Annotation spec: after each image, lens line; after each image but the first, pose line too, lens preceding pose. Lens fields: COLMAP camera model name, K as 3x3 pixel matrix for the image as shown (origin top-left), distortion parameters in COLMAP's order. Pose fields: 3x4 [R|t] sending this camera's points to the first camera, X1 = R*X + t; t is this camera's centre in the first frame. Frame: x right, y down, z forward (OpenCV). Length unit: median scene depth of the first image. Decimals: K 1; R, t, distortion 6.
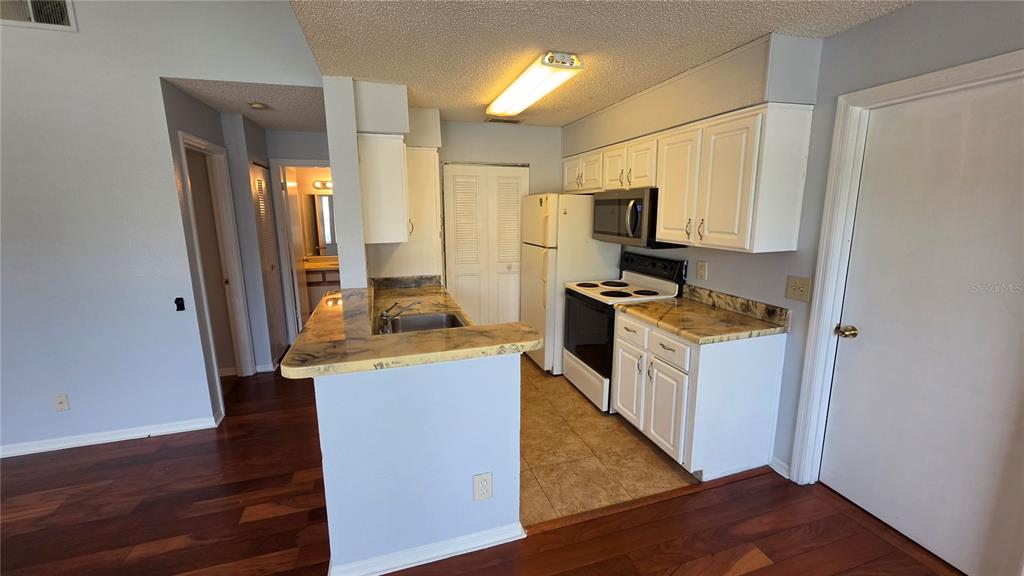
lens RADIAL K [[409.0, 0, 510.6], [0, 409.0, 285.3], [0, 0, 1]] dist [-0.000934, 0.000188]
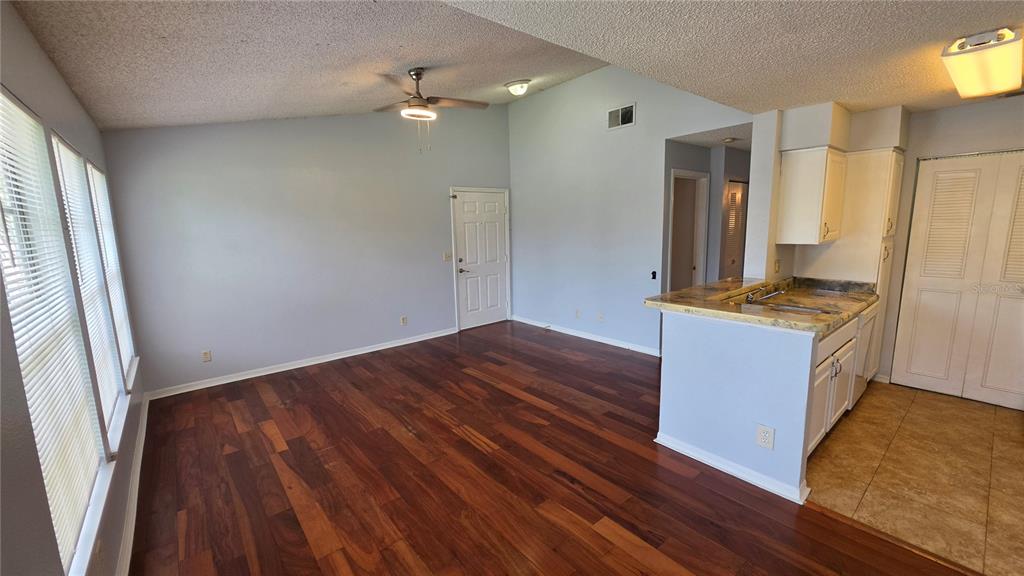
lens RADIAL K [[409.0, 0, 510.6], [0, 409.0, 285.3], [0, 0, 1]] dist [-0.000934, 0.000188]
pose [[0.377942, 0.136721, -0.915678, 0.484456], [-0.149435, 0.985076, 0.085404, 0.032581], [0.913690, 0.104556, 0.392733, -0.166396]]
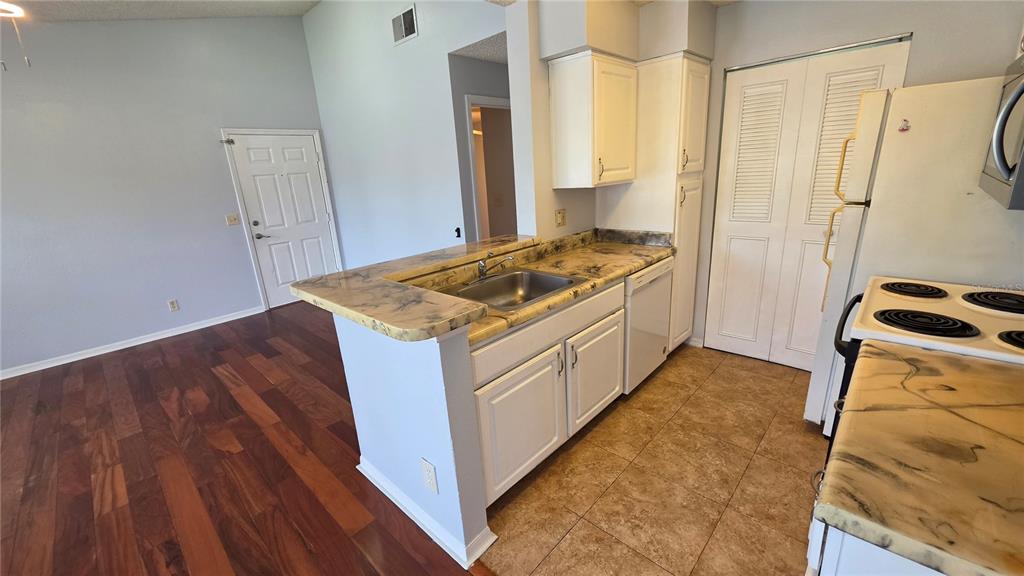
lens RADIAL K [[410.7, 0, 511.8], [0, 410.7, 285.4], [0, 0, 1]] dist [-0.001405, 0.000341]
pose [[0.488229, 0.215522, -0.845685, 0.450316], [-0.103696, 0.976488, 0.188991, -0.056877], [0.866533, -0.004577, 0.499098, 0.485736]]
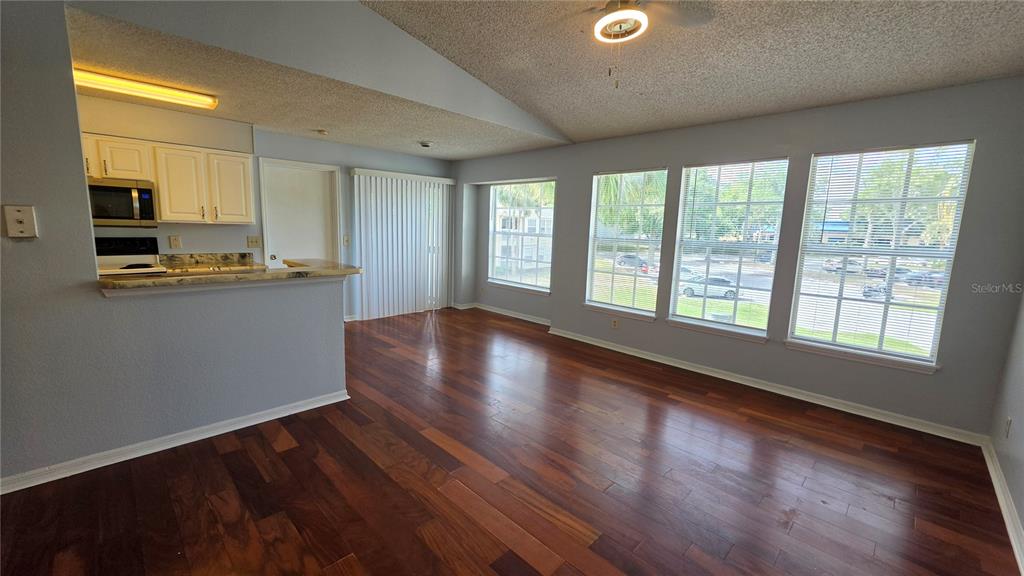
lens RADIAL K [[410.7, 0, 511.8], [0, 410.7, 285.4], [0, 0, 1]] dist [-0.001405, 0.000341]
pose [[-0.459298, -0.128788, 0.878897, -1.405462], [0.138751, 0.966887, 0.214191, -0.035504], [-0.877379, 0.220325, -0.426220, 0.615887]]
